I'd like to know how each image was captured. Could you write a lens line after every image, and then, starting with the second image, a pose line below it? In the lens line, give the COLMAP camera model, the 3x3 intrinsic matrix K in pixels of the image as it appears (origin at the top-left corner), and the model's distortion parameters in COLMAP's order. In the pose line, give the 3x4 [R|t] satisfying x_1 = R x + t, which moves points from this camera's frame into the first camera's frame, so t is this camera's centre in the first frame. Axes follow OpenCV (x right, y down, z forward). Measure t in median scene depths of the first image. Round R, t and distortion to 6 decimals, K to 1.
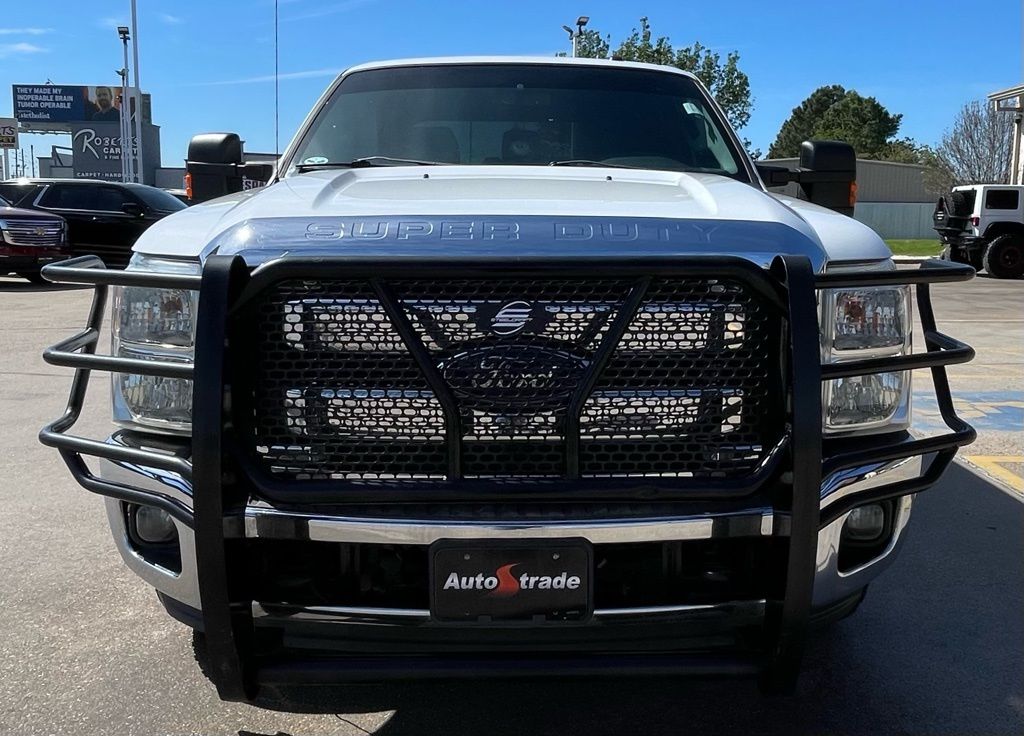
lens RADIAL K [[861.3, 0, 512.6], [0, 861.3, 357.7], [0, 0, 1]] dist [0.017778, 0.003221]
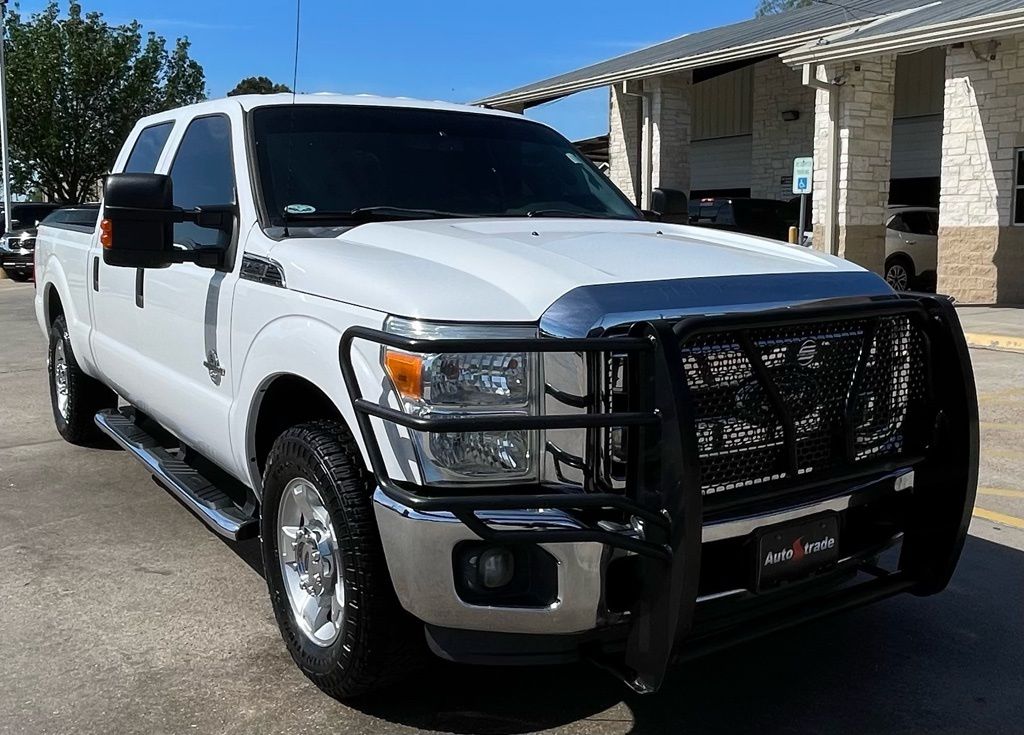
lens RADIAL K [[988.6, 0, 512.9], [0, 988.6, 374.8], [0, 0, 1]] dist [-0.027211, 0.000000]
pose [[0.861230, -0.093151, 0.499606, -1.114284], [0.101213, 0.994804, 0.011008, -0.071442], [-0.498036, 0.041086, 0.866183, -0.106217]]
